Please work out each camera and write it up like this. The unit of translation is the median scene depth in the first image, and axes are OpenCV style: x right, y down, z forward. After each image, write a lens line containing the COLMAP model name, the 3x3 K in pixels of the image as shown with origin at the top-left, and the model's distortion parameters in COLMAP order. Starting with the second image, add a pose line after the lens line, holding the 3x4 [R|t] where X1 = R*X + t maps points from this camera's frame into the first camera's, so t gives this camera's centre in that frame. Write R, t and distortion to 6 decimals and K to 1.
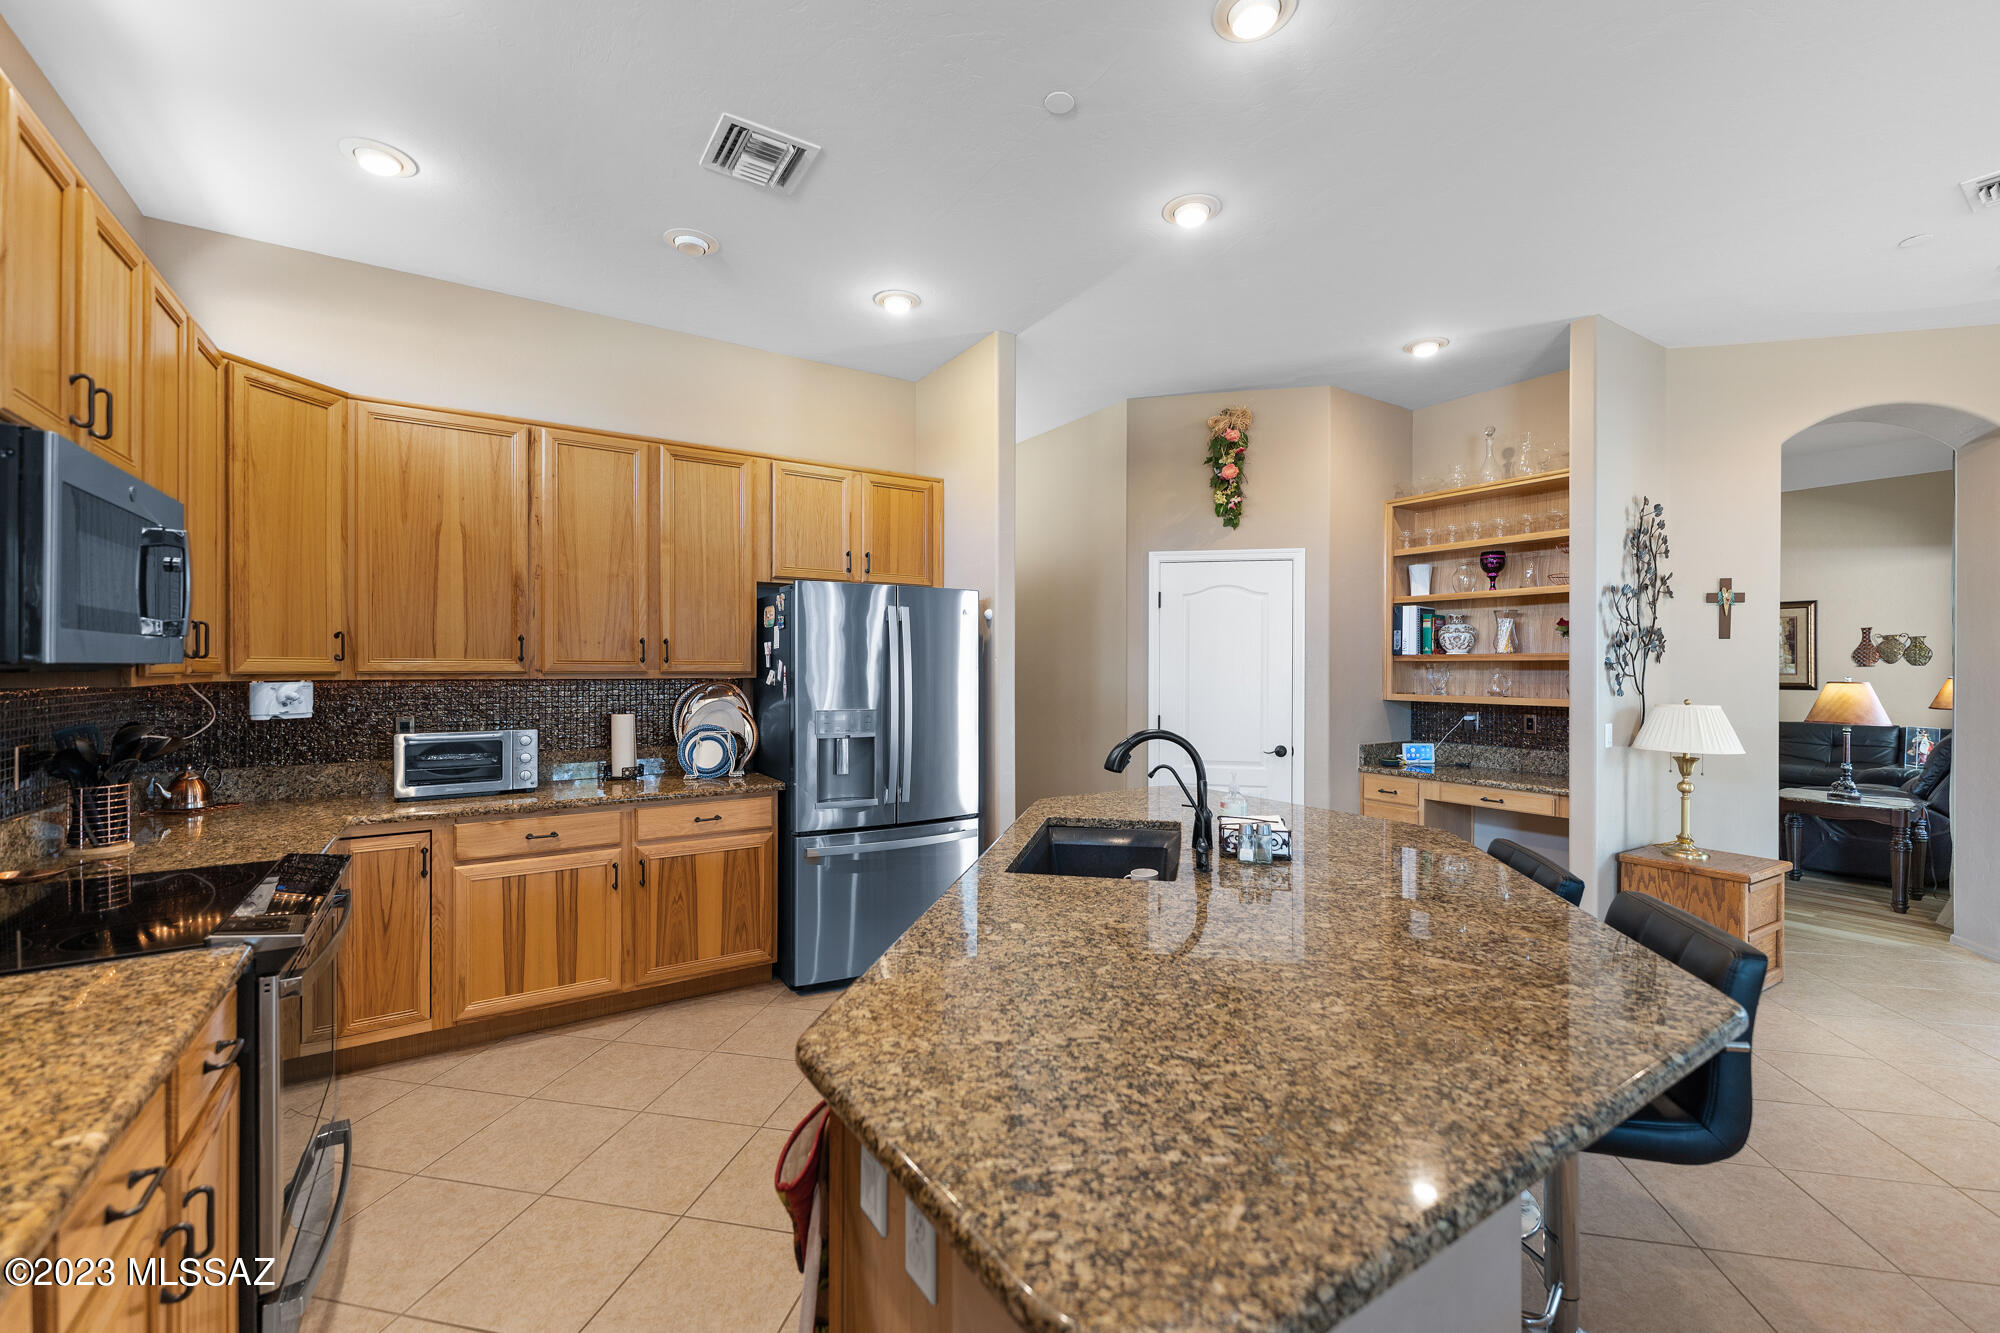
lens RADIAL K [[798.9, 0, 1002.4], [0, 798.9, 668.0], [0, 0, 1]] dist [-0.001137, 0.000375]
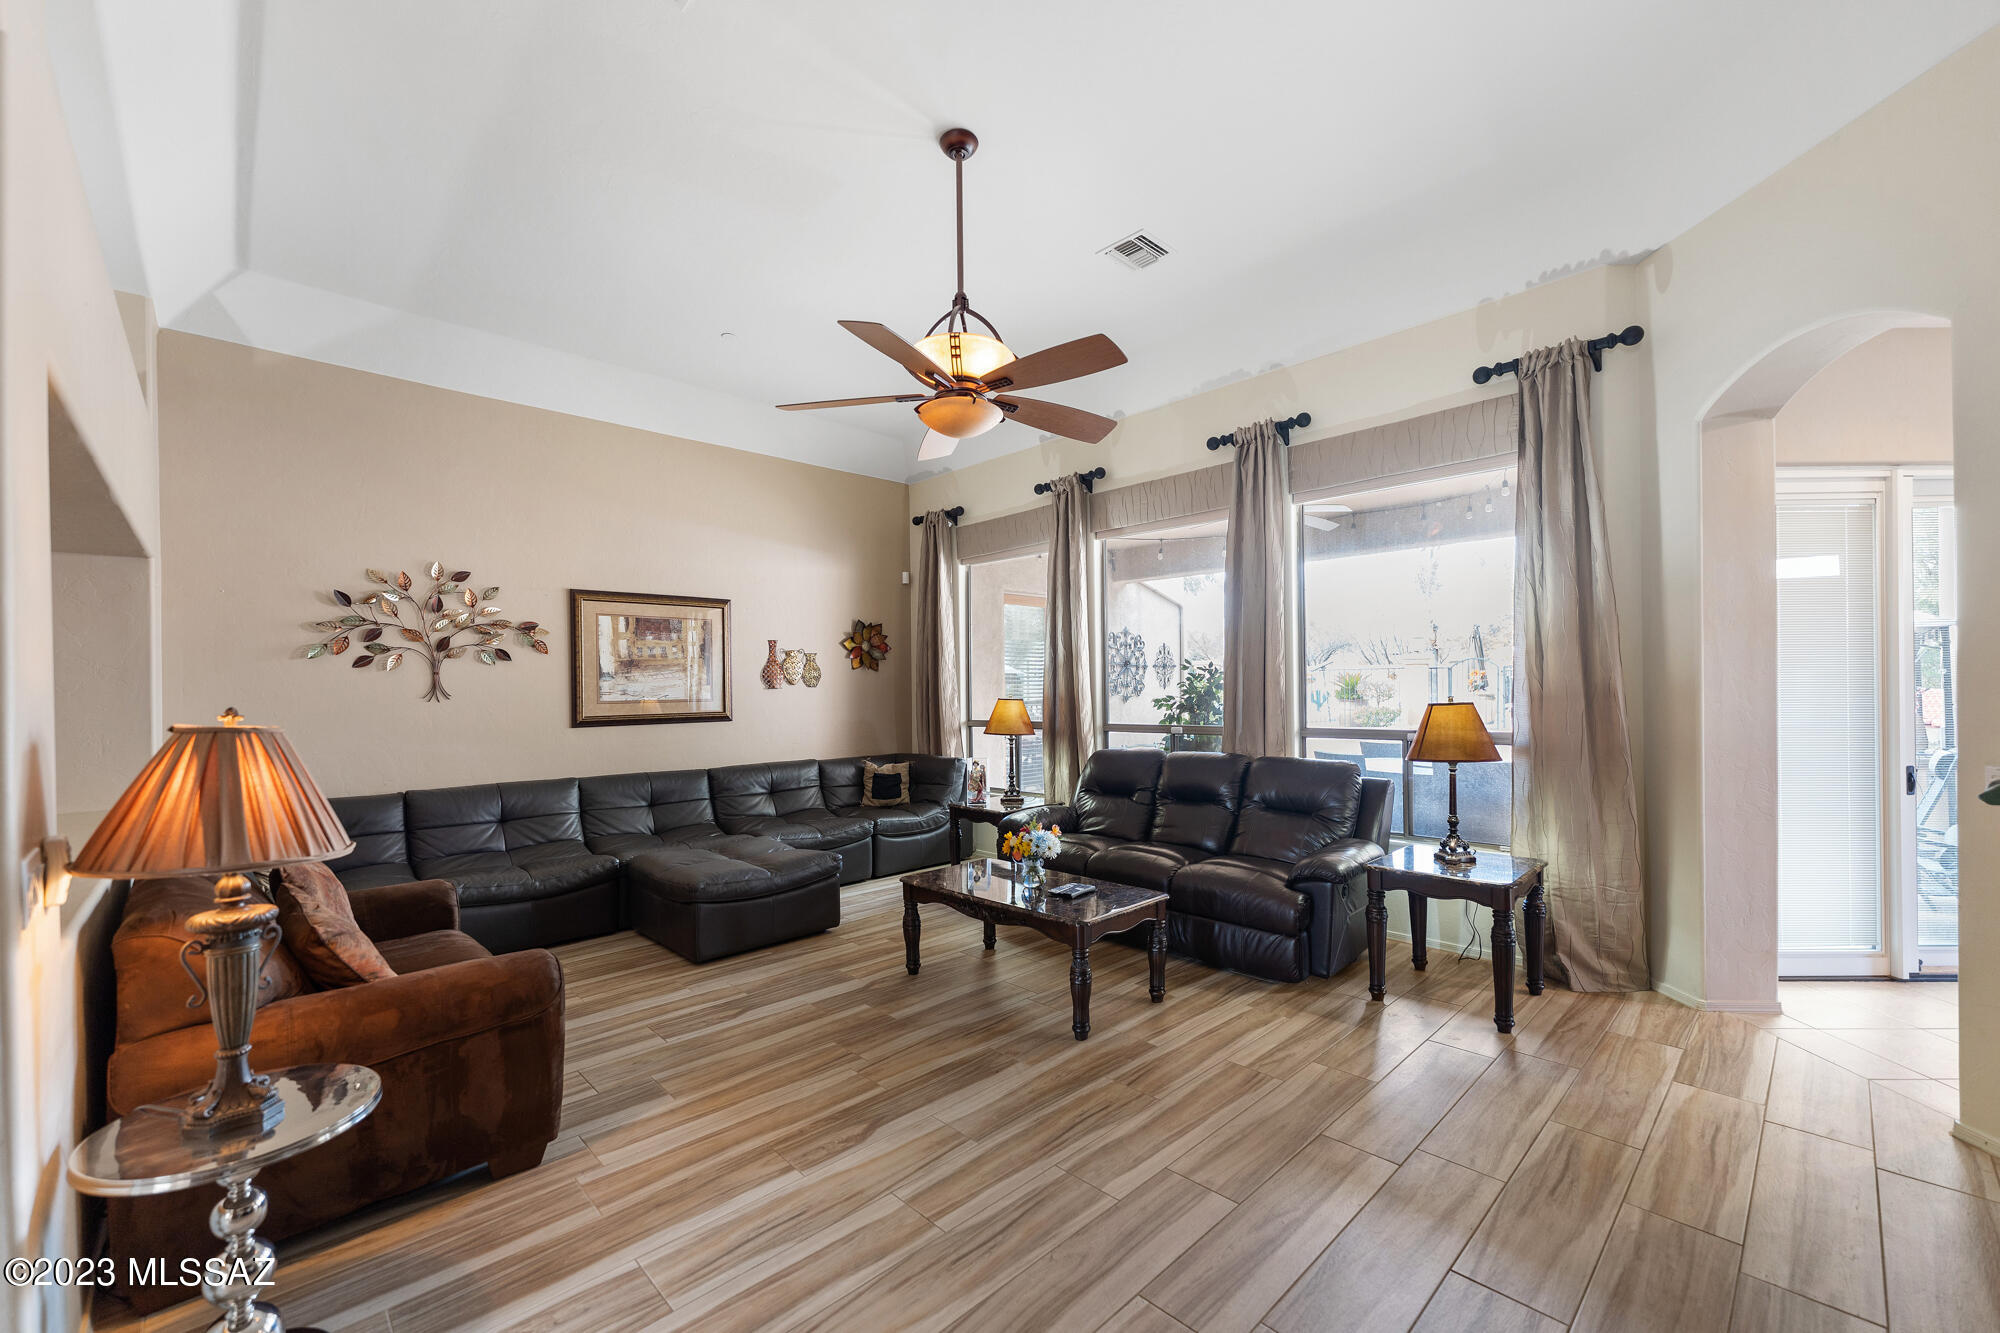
lens RADIAL K [[798.9, 0, 991.6], [0, 798.9, 695.4], [0, 0, 1]] dist [-0.001137, 0.000375]
pose [[-0.187276, -0.010639, 0.982250, 0.542766], [0.011602, 0.999848, 0.013042, -0.006728], [-0.982239, 0.013838, -0.187124, 1.974568]]
